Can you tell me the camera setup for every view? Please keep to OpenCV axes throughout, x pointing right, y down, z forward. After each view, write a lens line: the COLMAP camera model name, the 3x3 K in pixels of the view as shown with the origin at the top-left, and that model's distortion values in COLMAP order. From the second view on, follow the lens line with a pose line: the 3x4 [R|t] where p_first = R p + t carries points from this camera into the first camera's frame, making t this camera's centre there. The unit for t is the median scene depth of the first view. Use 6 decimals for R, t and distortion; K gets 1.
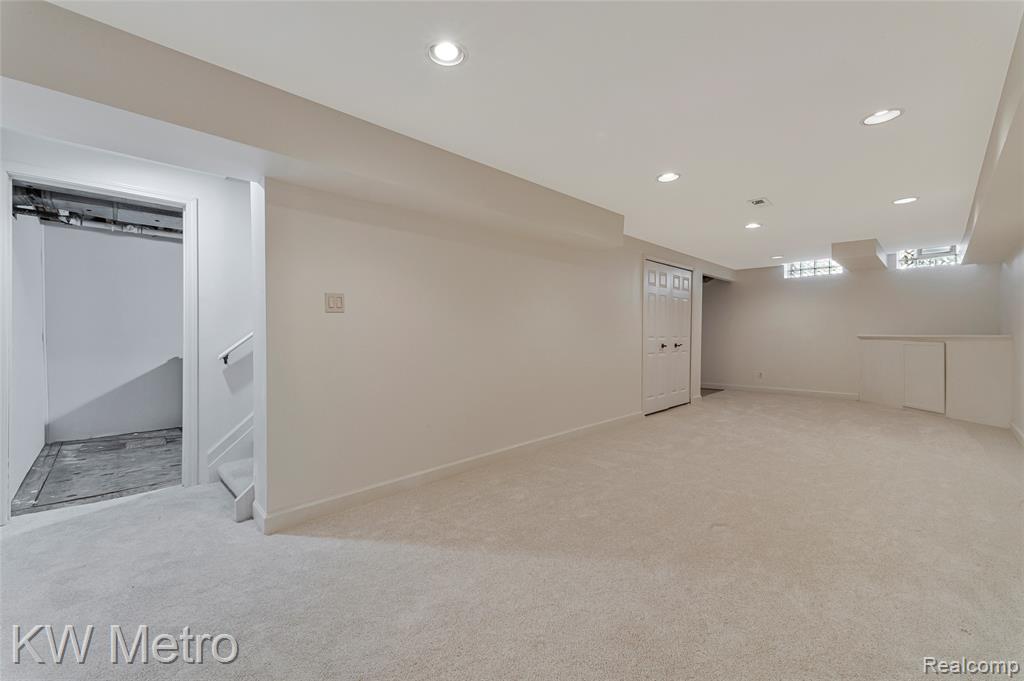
lens RADIAL K [[400.0, 0, 516.1], [0, 400.0, 334.9], [0, 0, 1]] dist [0.001869, 0.000111]
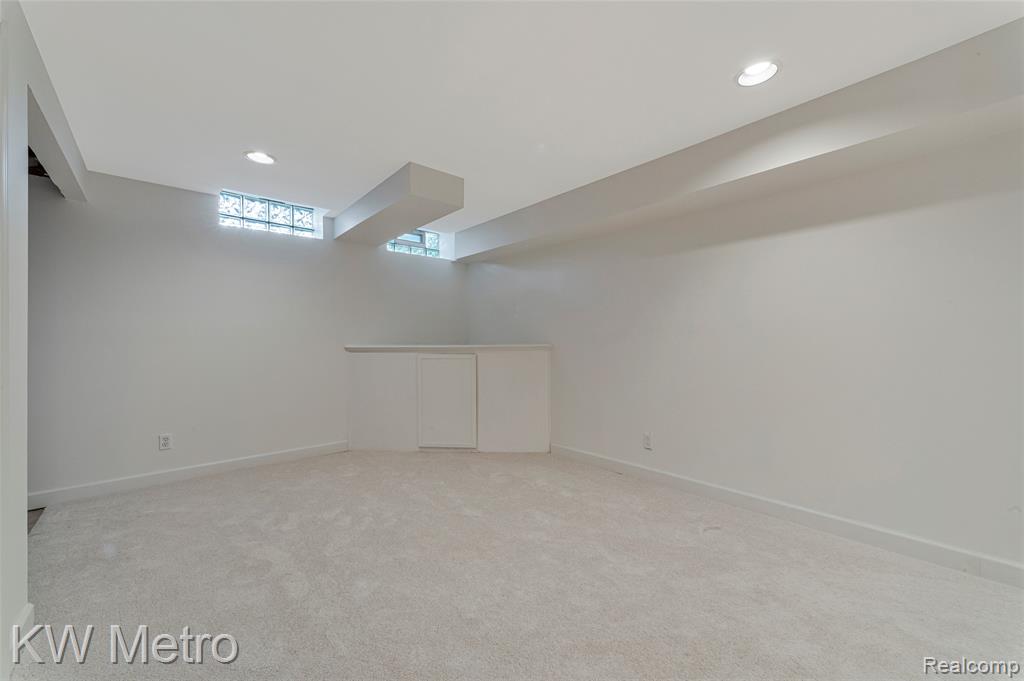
lens RADIAL K [[400.0, 0, 516.1], [0, 400.0, 334.9], [0, 0, 1]] dist [0.001869, 0.000111]
pose [[0.044726, 0.005879, 0.998982, 0.254584], [0.007056, 0.999956, -0.006201, -0.011066], [-0.998974, 0.007326, 0.044683, 0.731981]]
